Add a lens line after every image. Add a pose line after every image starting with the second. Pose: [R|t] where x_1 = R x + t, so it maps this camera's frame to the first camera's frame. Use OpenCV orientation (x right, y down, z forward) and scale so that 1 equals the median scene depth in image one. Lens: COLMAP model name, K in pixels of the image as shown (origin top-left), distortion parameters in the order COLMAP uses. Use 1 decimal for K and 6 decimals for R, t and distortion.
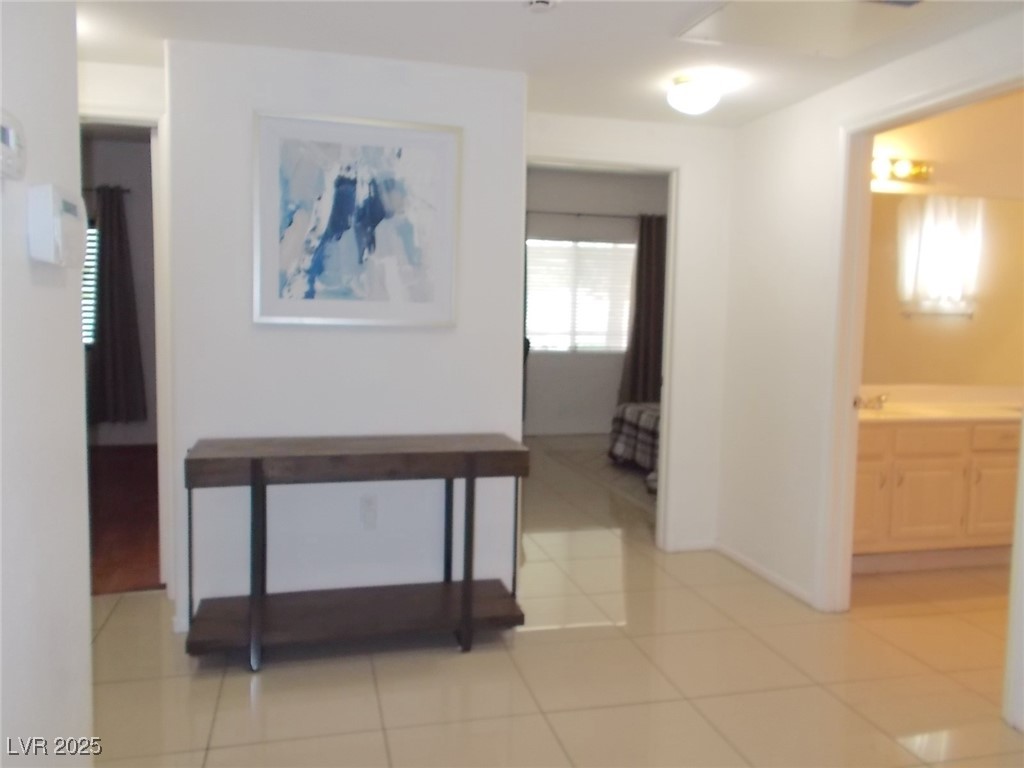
lens RADIAL K [[796.8, 0, 512.0], [0, 796.8, 384.0], [0, 0, 1]] dist [0.009202, 0.007577]
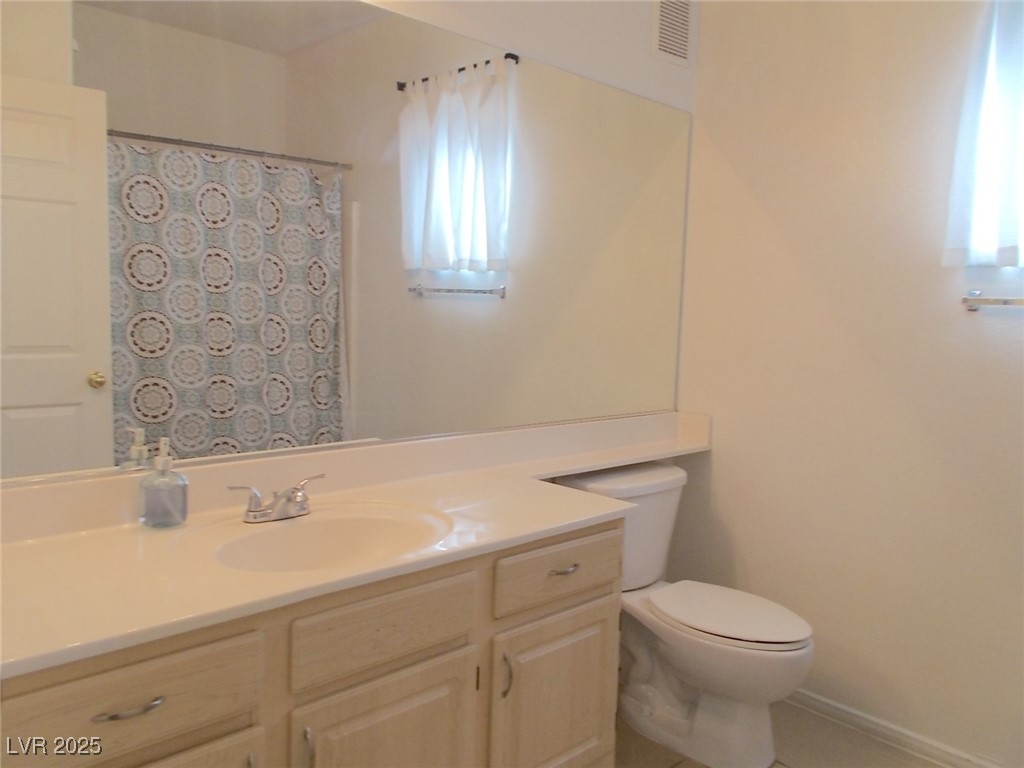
lens RADIAL K [[796.8, 0, 512.0], [0, 796.8, 384.0], [0, 0, 1]] dist [0.009202, 0.007577]
pose [[0.874968, -0.045969, 0.481993, 0.280837], [0.031995, 0.998796, 0.037177, -0.037879], [-0.483122, -0.017107, 0.875386, 0.458368]]
